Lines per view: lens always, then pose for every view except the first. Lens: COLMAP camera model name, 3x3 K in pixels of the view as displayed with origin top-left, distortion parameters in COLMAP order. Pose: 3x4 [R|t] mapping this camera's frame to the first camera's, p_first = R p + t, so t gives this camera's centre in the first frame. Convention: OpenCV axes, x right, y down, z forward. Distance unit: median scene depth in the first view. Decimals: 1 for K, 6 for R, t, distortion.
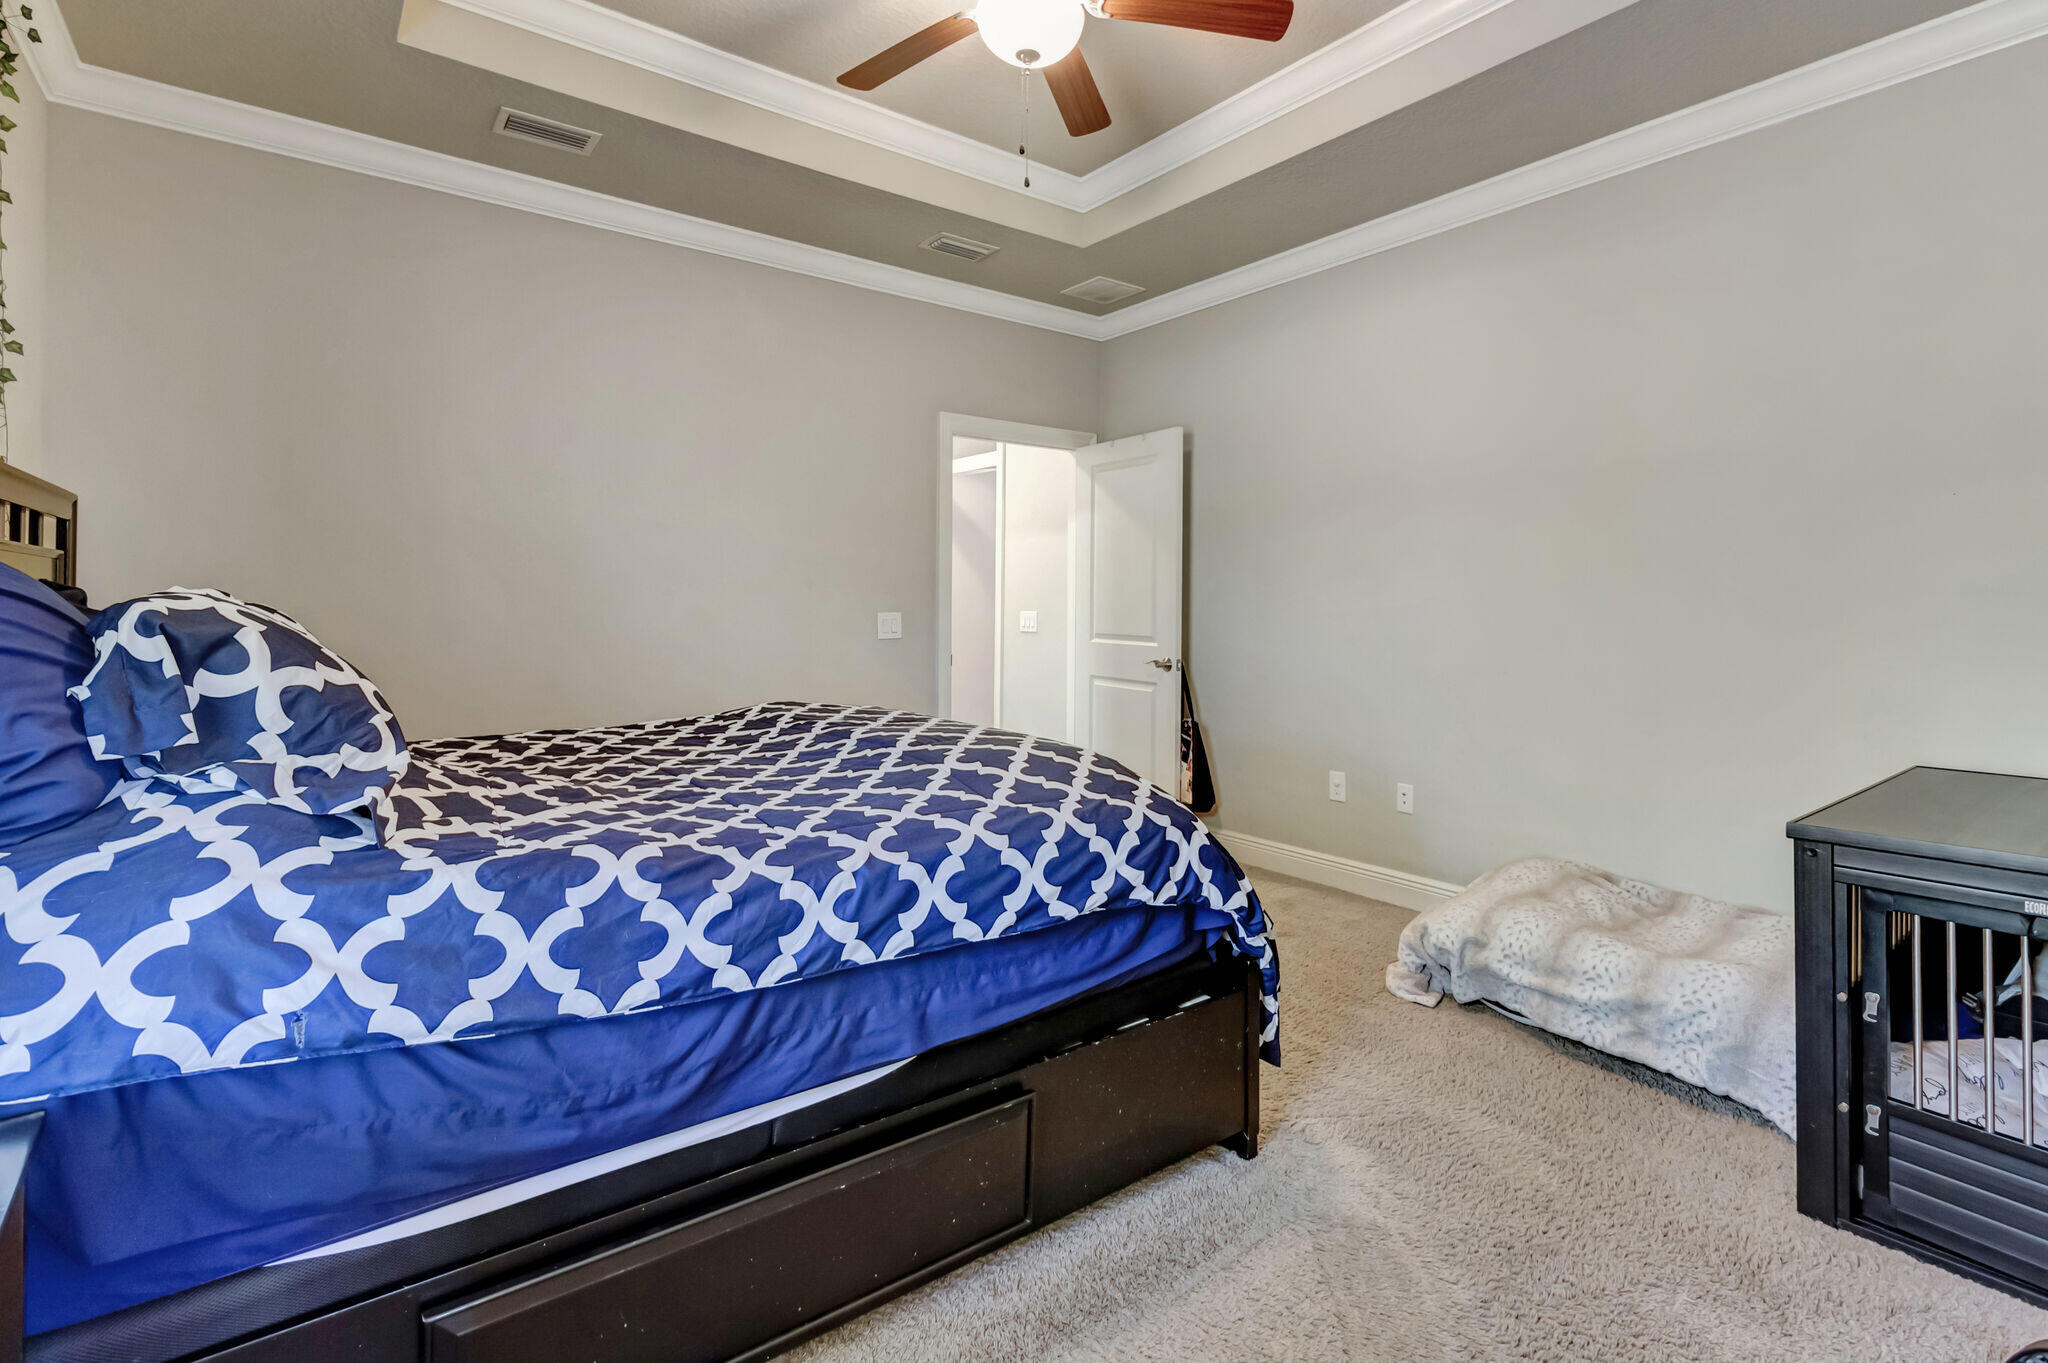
lens RADIAL K [[959.9, 0, 1033.9], [0, 959.9, 612.3], [0, 0, 1]] dist [0.000525, 0.000085]
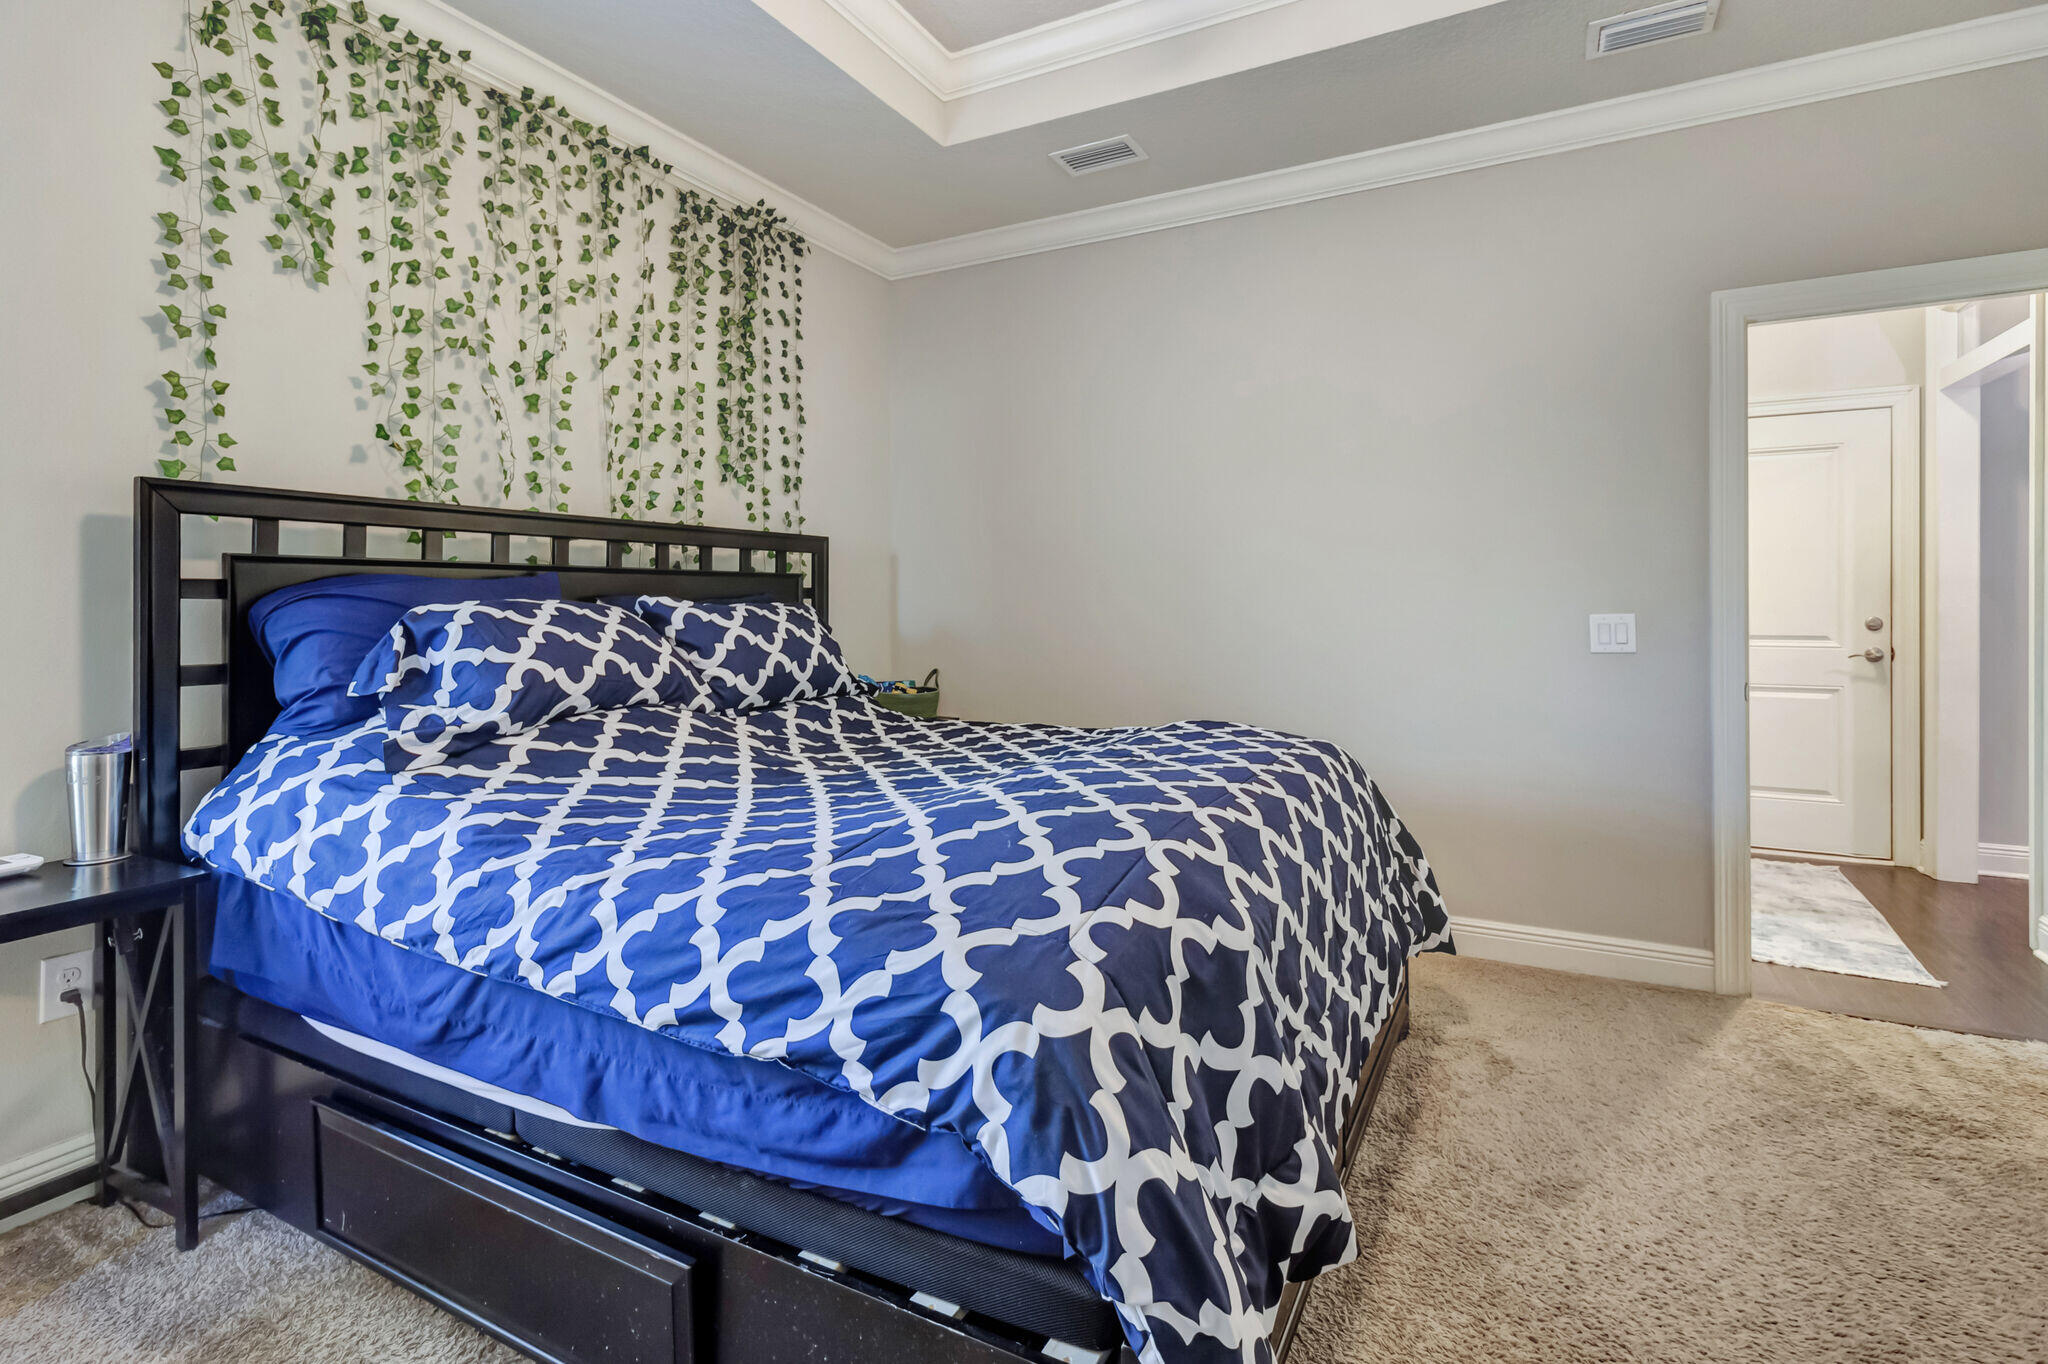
lens RADIAL K [[959.9, 0, 1033.9], [0, 959.9, 612.8], [0, 0, 1]] dist [0.000525, 0.000085]
pose [[0.424596, -0.002659, -0.905379, 0.790763], [0.000030, 0.999996, -0.002923, 0.004356], [0.905383, 0.001214, 0.424594, 0.946064]]
